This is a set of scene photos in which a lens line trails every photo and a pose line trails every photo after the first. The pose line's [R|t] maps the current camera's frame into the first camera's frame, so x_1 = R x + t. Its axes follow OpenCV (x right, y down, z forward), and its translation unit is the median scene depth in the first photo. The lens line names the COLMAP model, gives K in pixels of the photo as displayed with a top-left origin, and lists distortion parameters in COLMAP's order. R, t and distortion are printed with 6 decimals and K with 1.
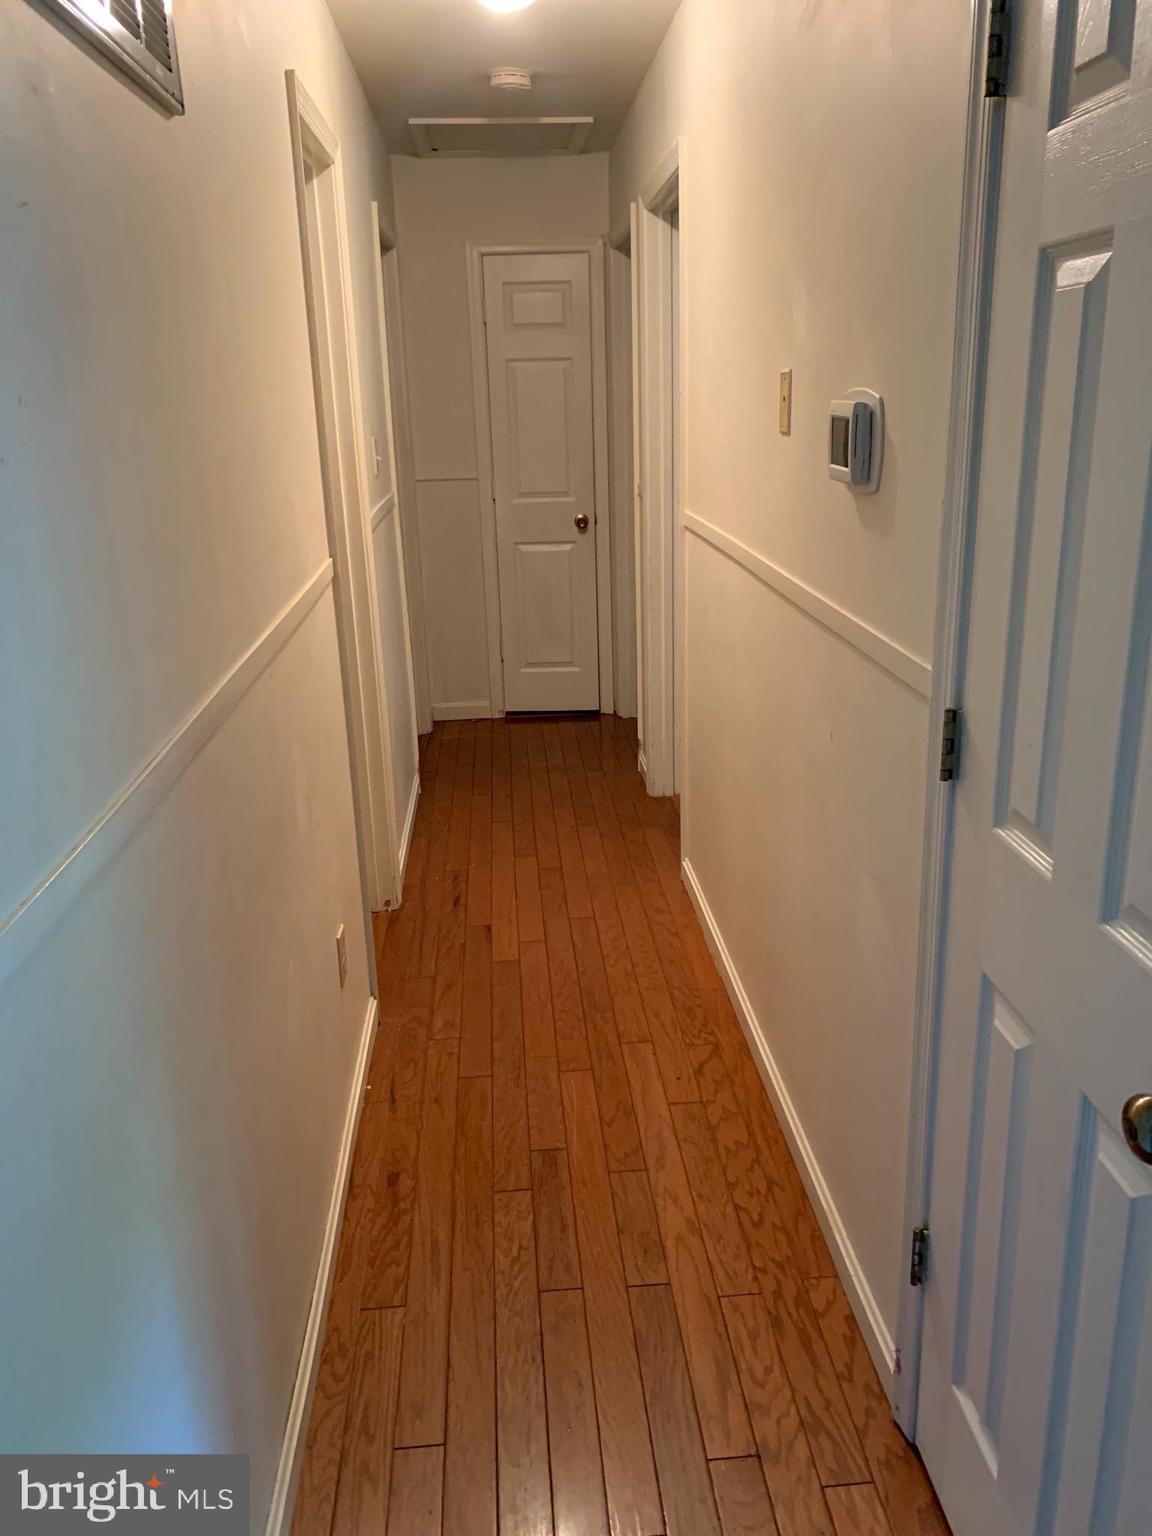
lens RADIAL K [[1181.6, 0, 585.5], [0, 1181.6, 760.7], [0, 0, 1]] dist [0.030594, -0.030772]
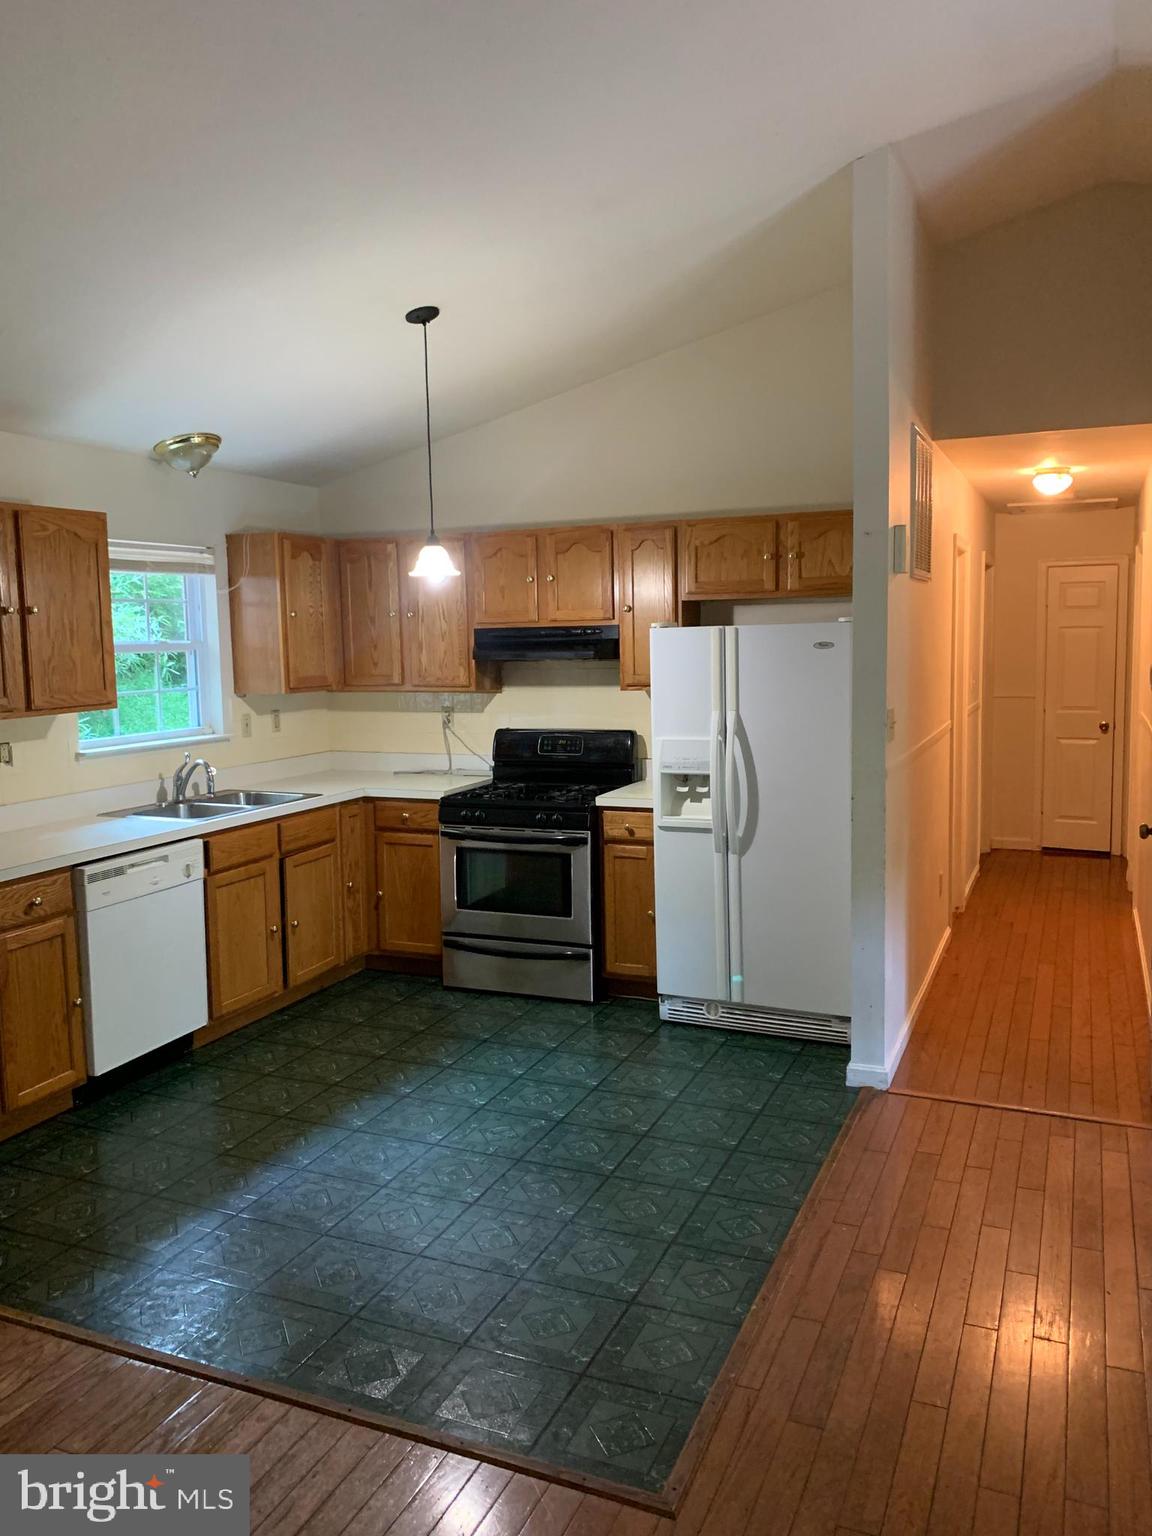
lens RADIAL K [[1181.6, 0, 577.9], [0, 1181.6, 772.6], [0, 0, 1]] dist [0.030594, -0.030772]
pose [[0.887335, 0.060271, -0.457169, 0.115092], [-0.140842, 0.979469, -0.144237, 0.205457], [0.439090, 0.192375, 0.877606, -0.753030]]
